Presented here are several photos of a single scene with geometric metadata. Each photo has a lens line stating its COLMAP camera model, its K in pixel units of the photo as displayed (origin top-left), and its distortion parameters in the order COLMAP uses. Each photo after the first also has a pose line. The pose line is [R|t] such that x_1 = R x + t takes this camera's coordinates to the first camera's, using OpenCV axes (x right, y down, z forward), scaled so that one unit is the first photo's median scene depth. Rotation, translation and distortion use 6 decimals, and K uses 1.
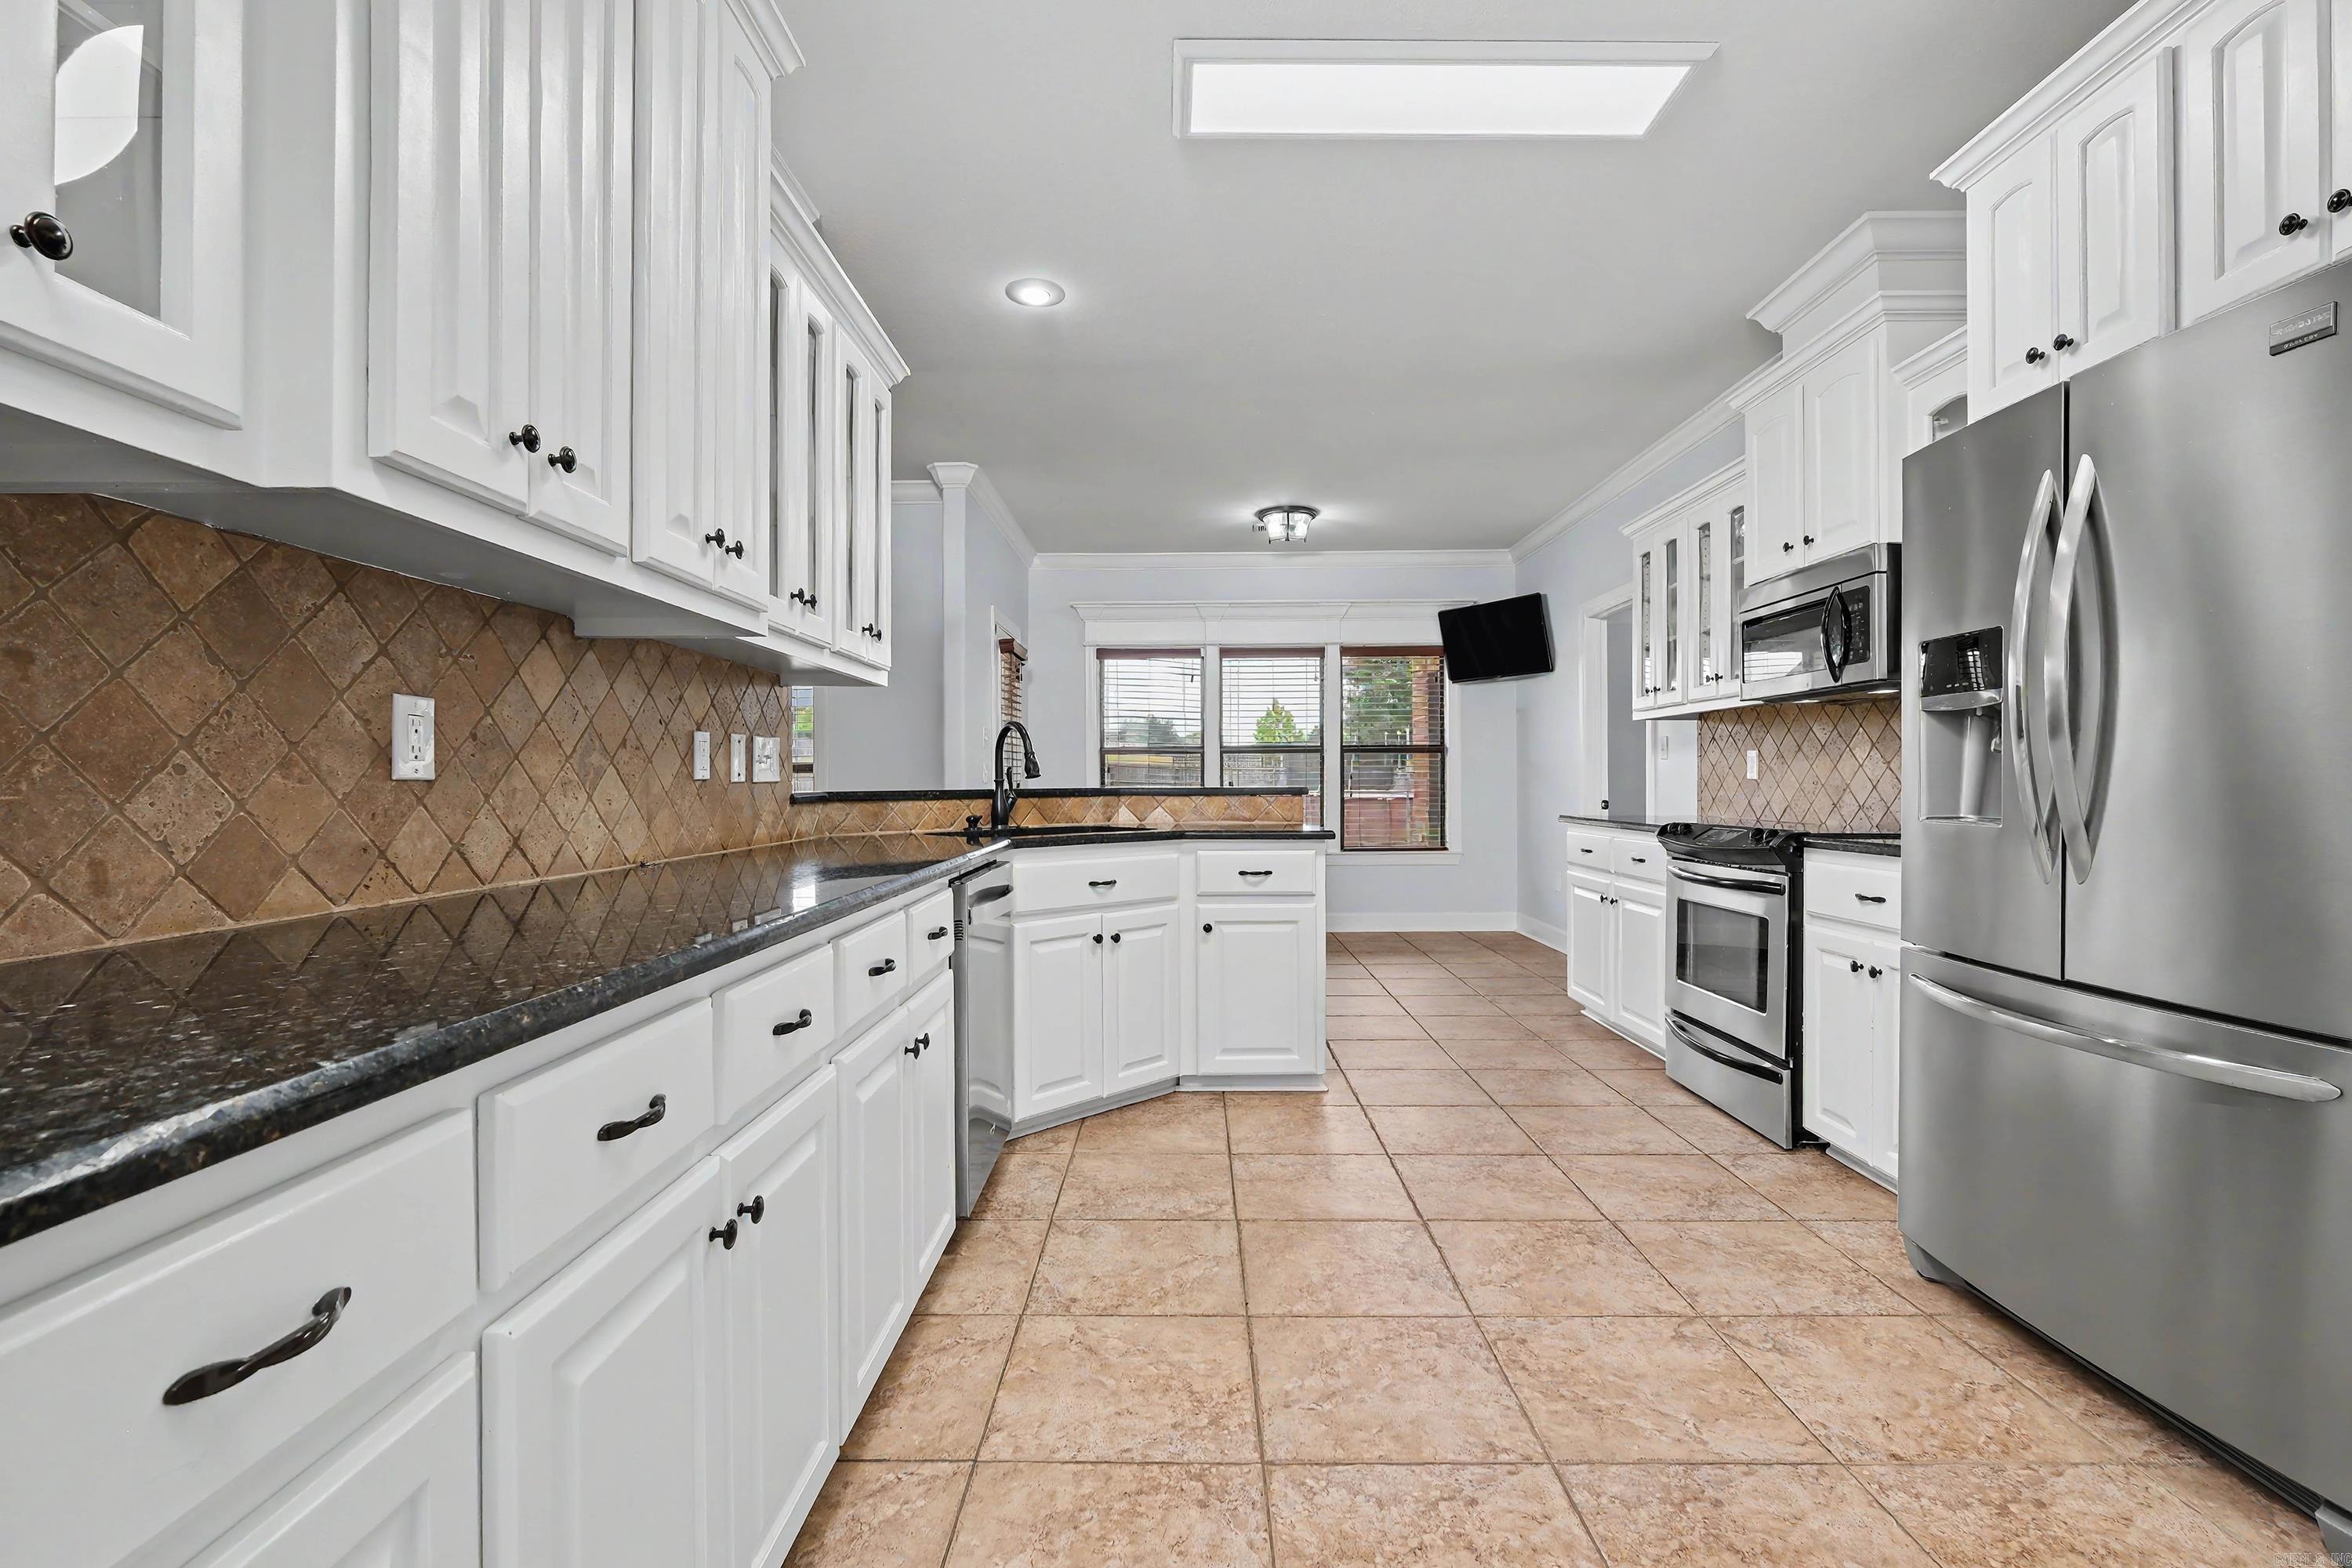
lens RADIAL K [[1045.8, 0, 1181.0], [0, 1045.8, 784.8], [0, 0, 1]] dist [-0.003587, -0.000397]
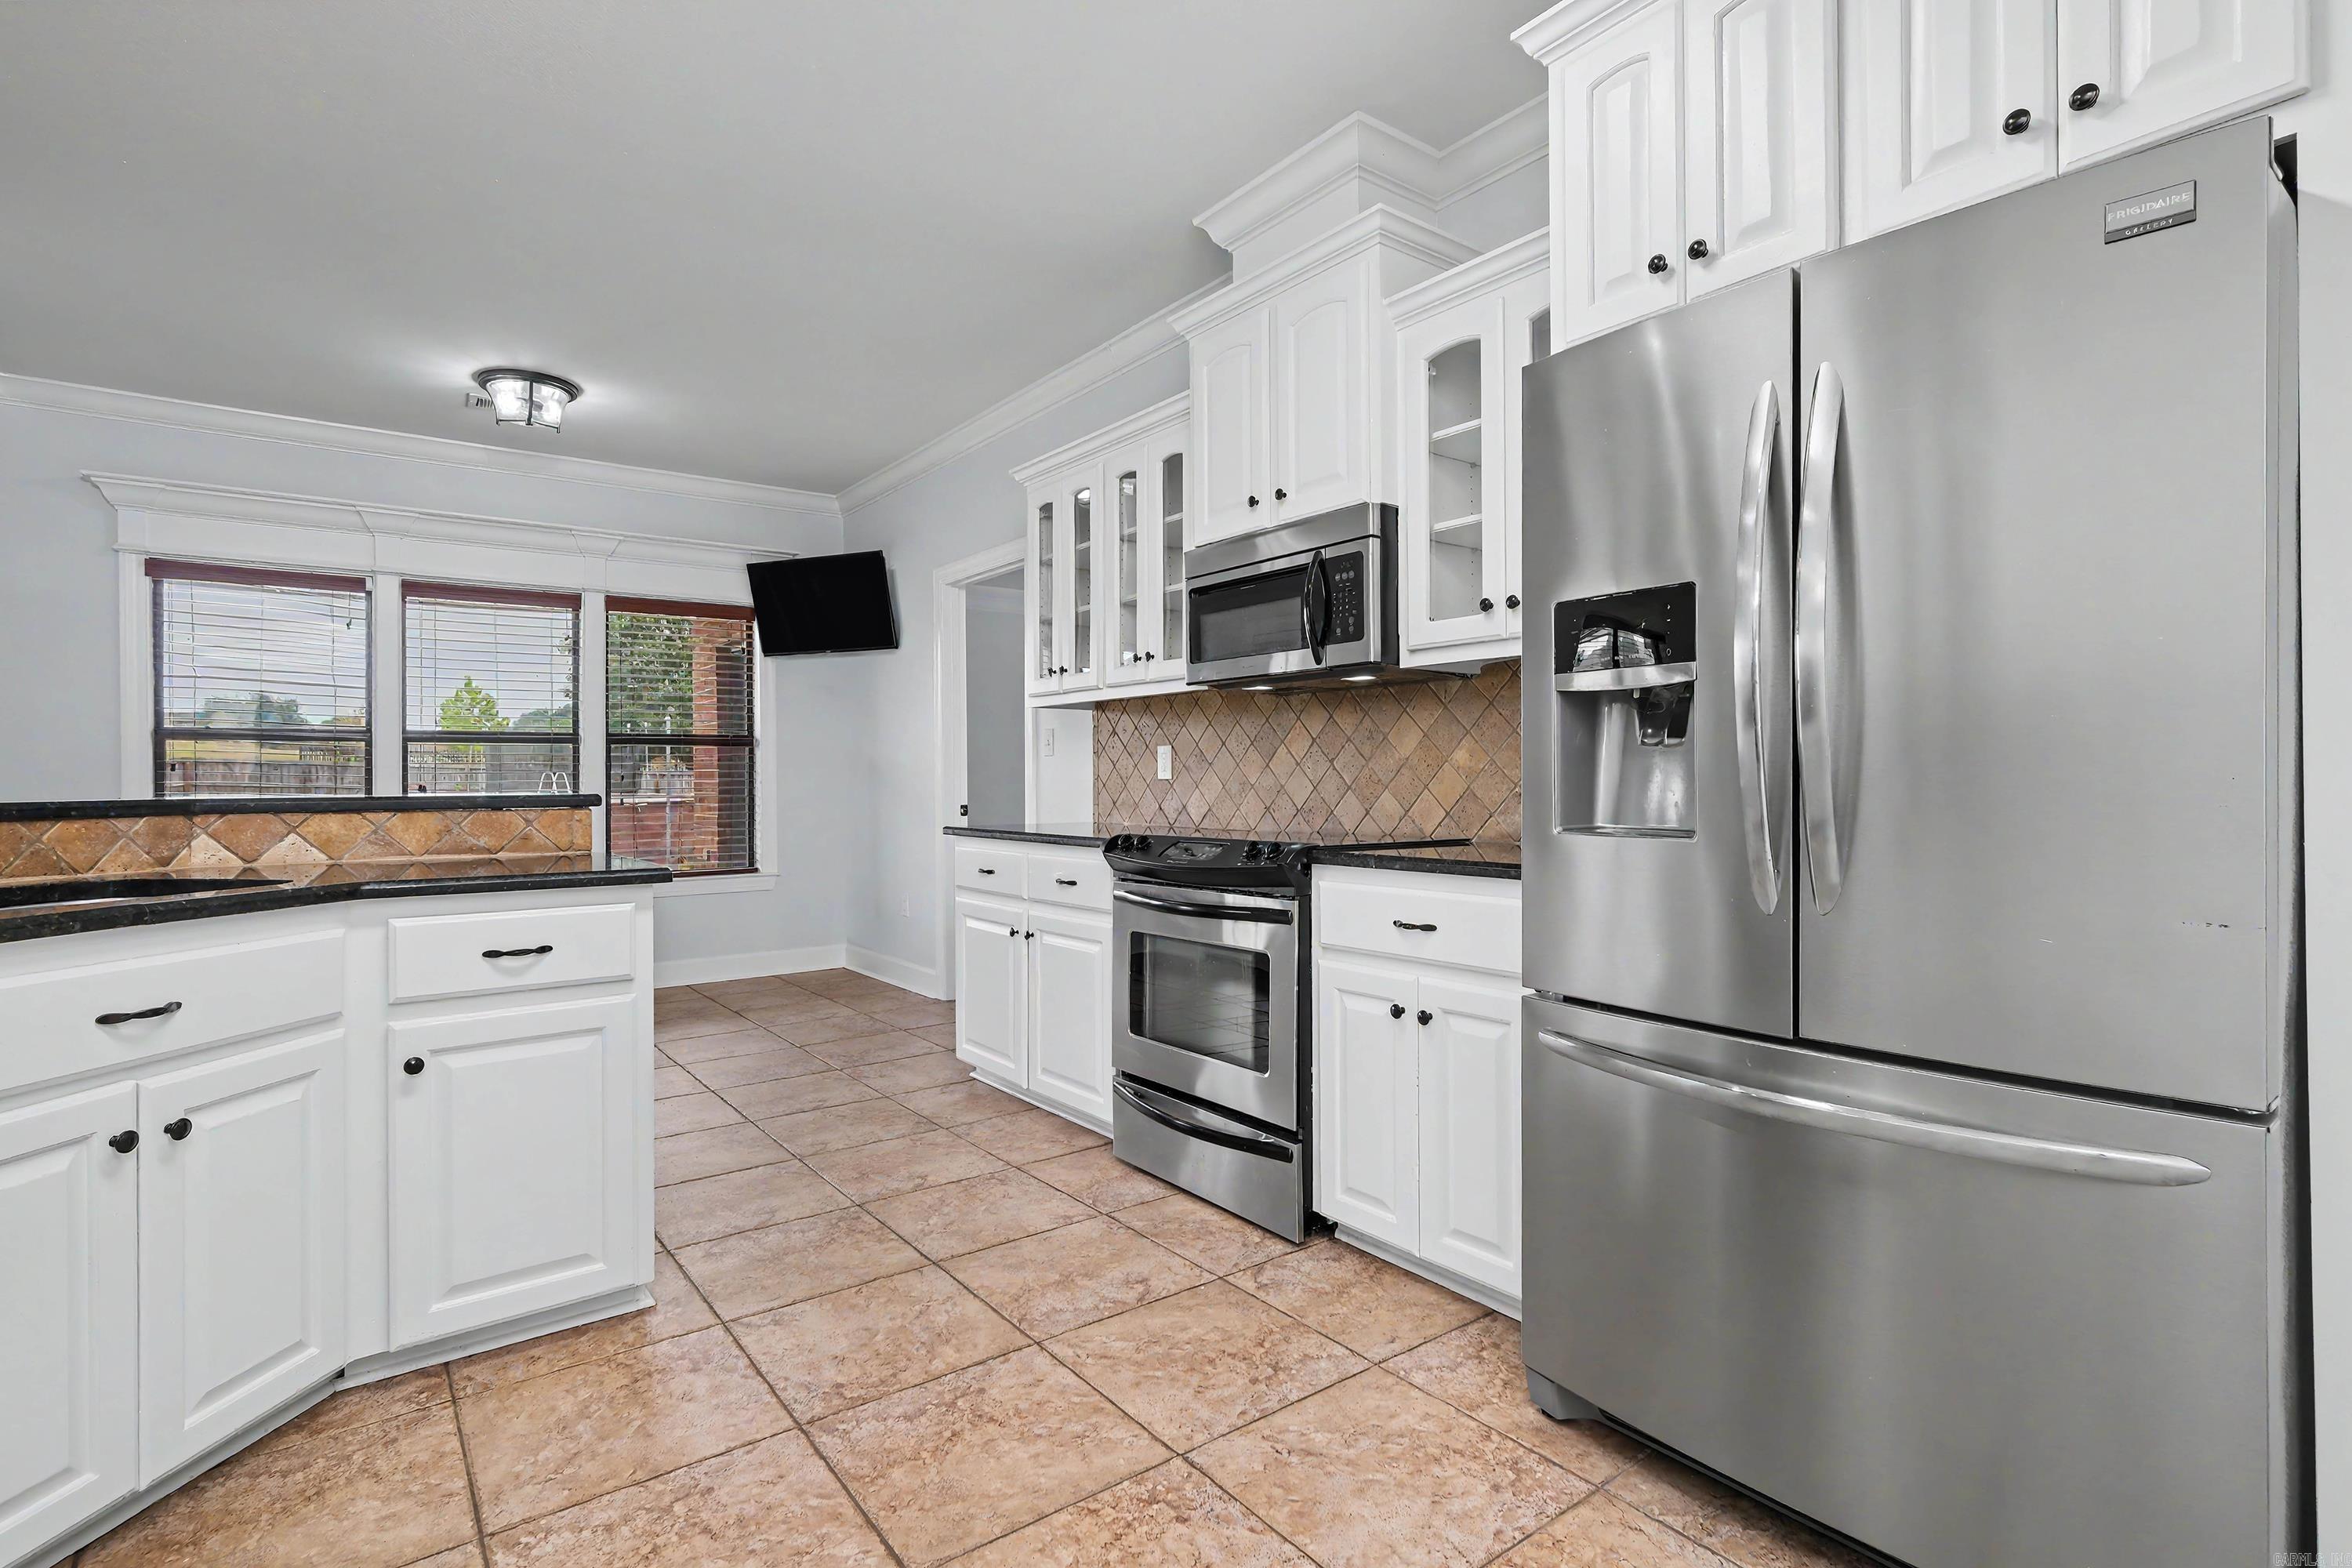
lens RADIAL K [[1129.2, 0, 1179.4], [0, 1129.2, 774.7], [0, 0, 1]] dist [0.002605, 0.000105]
pose [[0.793822, 0.000249, 0.608150, -0.015837], [0.005682, 0.999953, -0.007825, -0.002531], [-0.608124, 0.009667, 0.793783, 0.340517]]
